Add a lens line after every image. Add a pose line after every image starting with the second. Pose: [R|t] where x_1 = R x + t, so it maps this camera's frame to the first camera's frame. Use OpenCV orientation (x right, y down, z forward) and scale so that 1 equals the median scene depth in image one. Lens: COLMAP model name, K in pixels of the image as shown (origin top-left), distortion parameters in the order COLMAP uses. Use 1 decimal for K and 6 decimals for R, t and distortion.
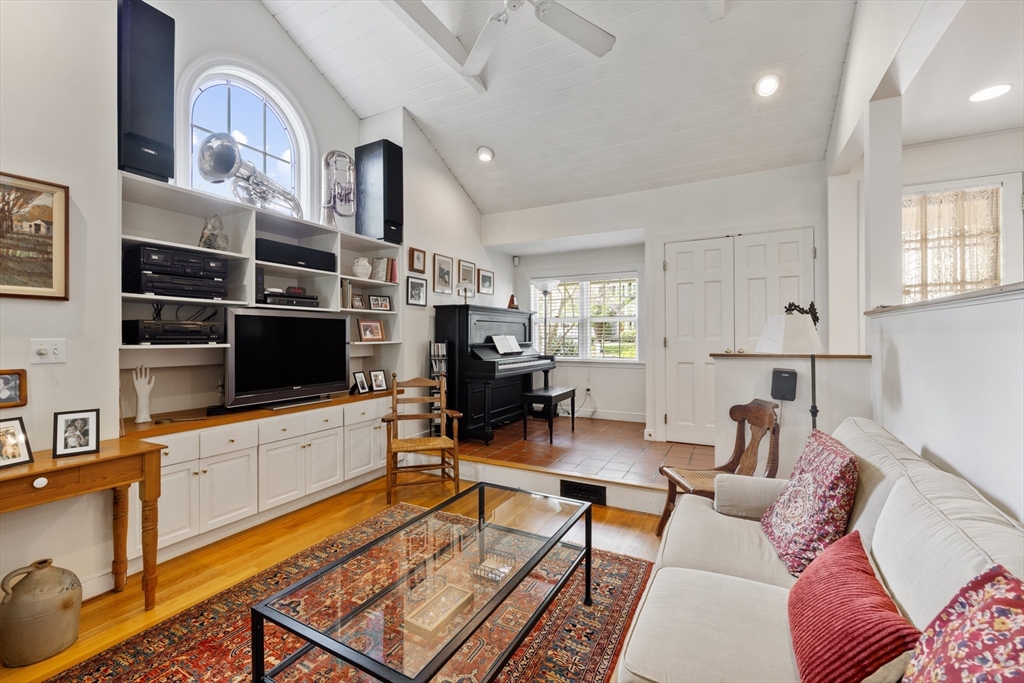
lens RADIAL K [[432.2, 0, 509.1], [0, 432.2, 335.7], [0, 0, 1]] dist [0.000011, 0.000018]
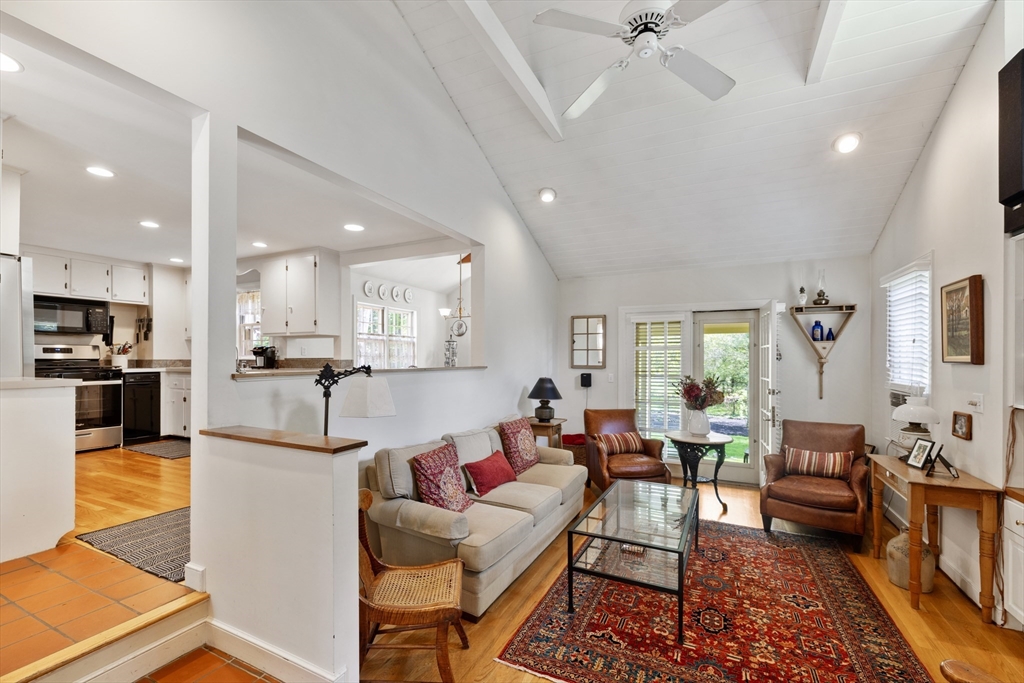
lens RADIAL K [[437.9, 0, 508.6], [0, 437.9, 359.6], [0, 0, 1]] dist [-0.000147, -0.000085]
pose [[-0.999264, 0.001414, -0.038346, 0.234834], [0.001453, 0.999998, -0.000984, -0.055133], [0.038345, -0.001039, -0.999264, 1.293484]]
